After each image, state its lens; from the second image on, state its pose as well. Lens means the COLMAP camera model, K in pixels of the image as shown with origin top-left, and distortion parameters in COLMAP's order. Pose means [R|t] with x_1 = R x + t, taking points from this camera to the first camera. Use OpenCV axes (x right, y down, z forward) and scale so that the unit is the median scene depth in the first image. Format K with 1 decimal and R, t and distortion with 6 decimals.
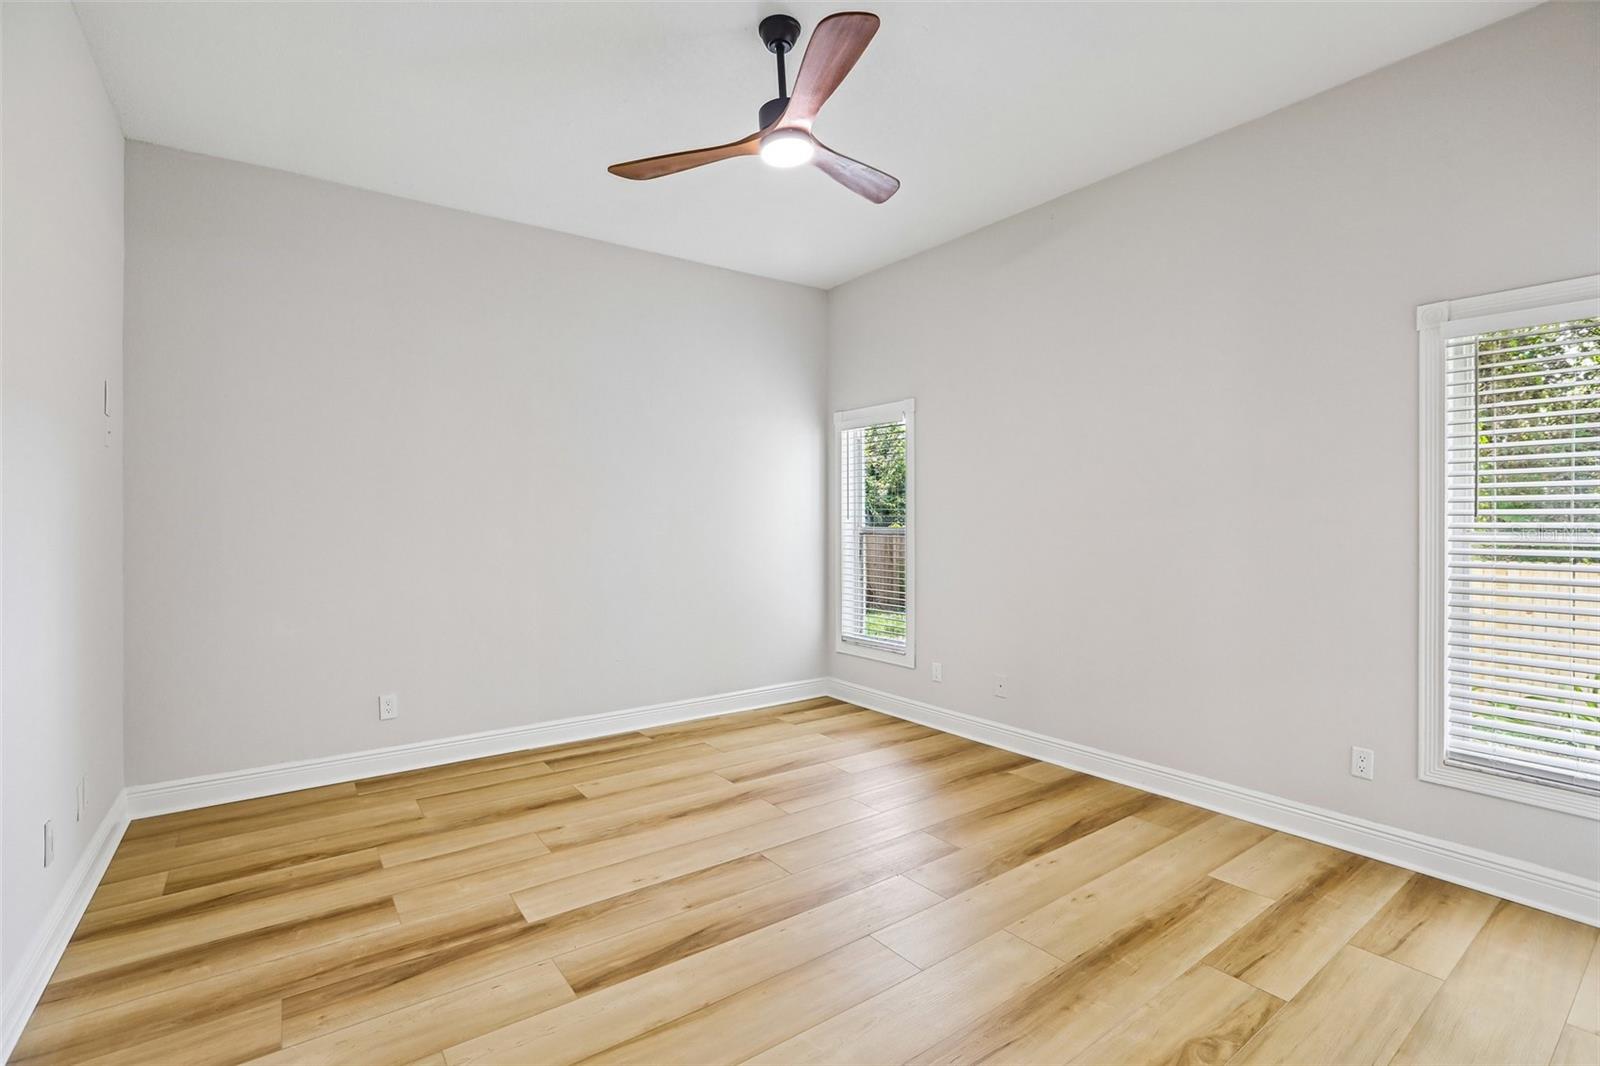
lens RADIAL K [[731.0, 0, 797.3], [0, 731.0, 533.7], [0, 0, 1]] dist [-0.032028, 0.011470]
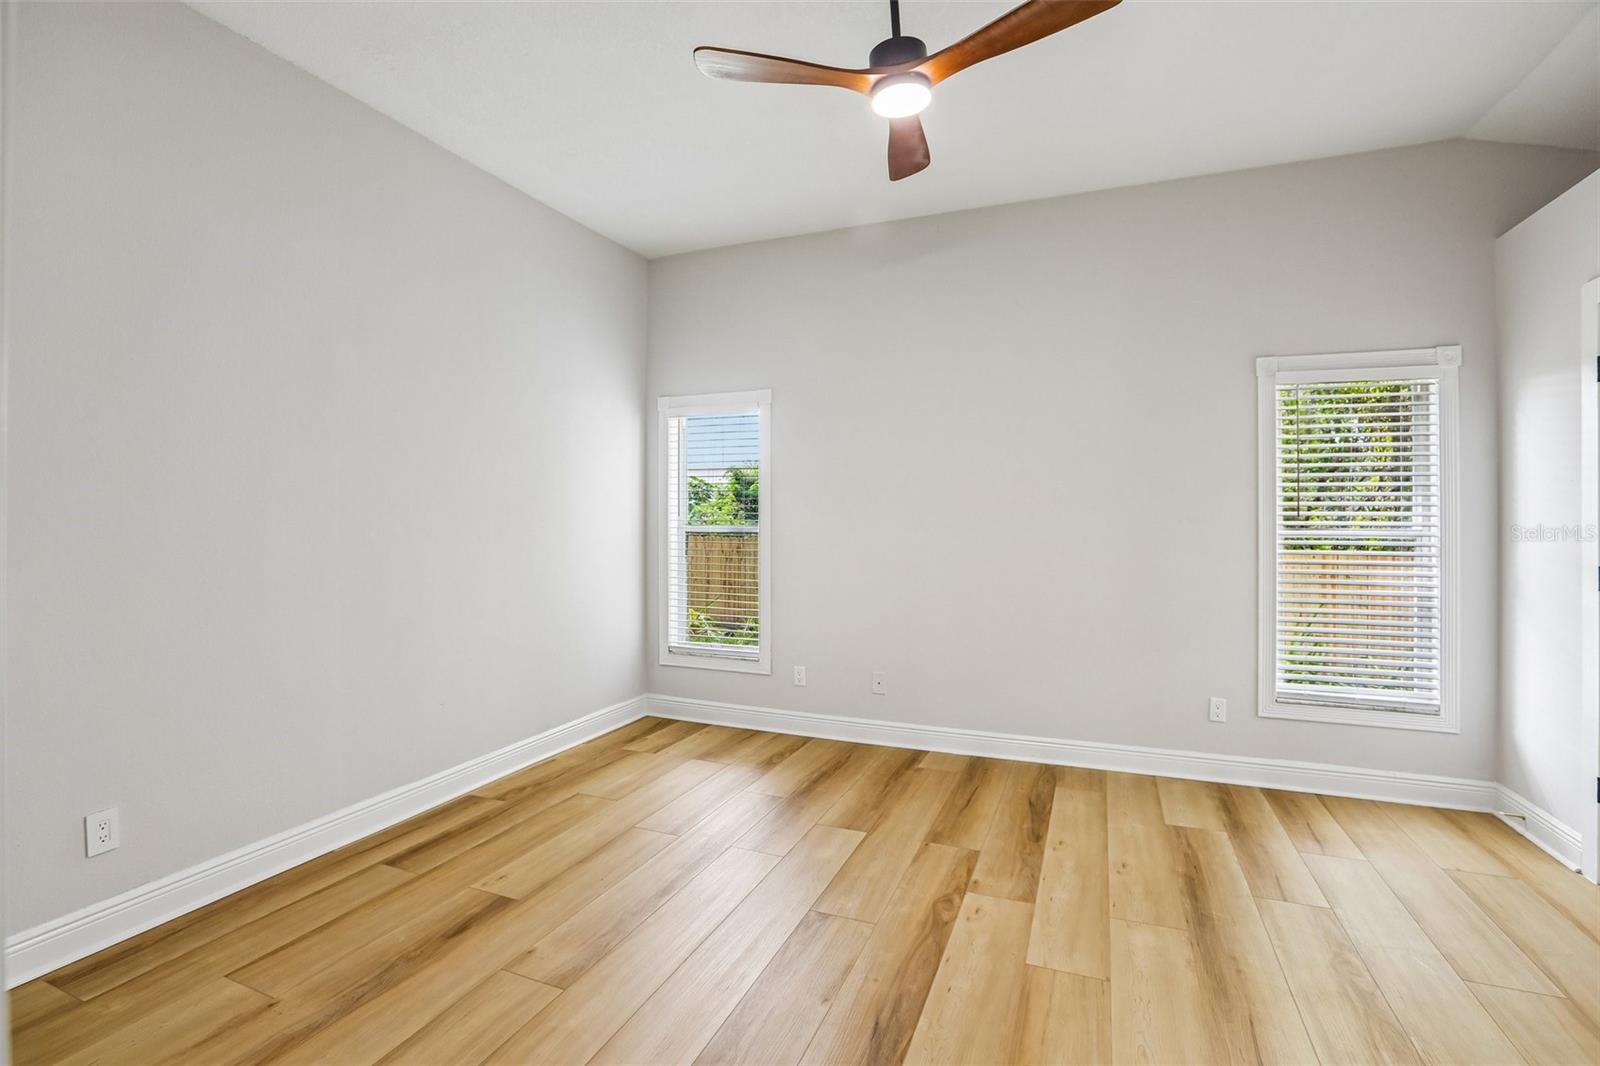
lens RADIAL K [[731.0, 0, 798.1], [0, 731.0, 523.1], [0, 0, 1]] dist [-0.032028, 0.011470]
pose [[0.855999, 0.003932, 0.516963, -0.377834], [0.004327, 0.999882, -0.014770, 0.003385], [-0.516960, 0.014880, 0.855880, 0.213530]]
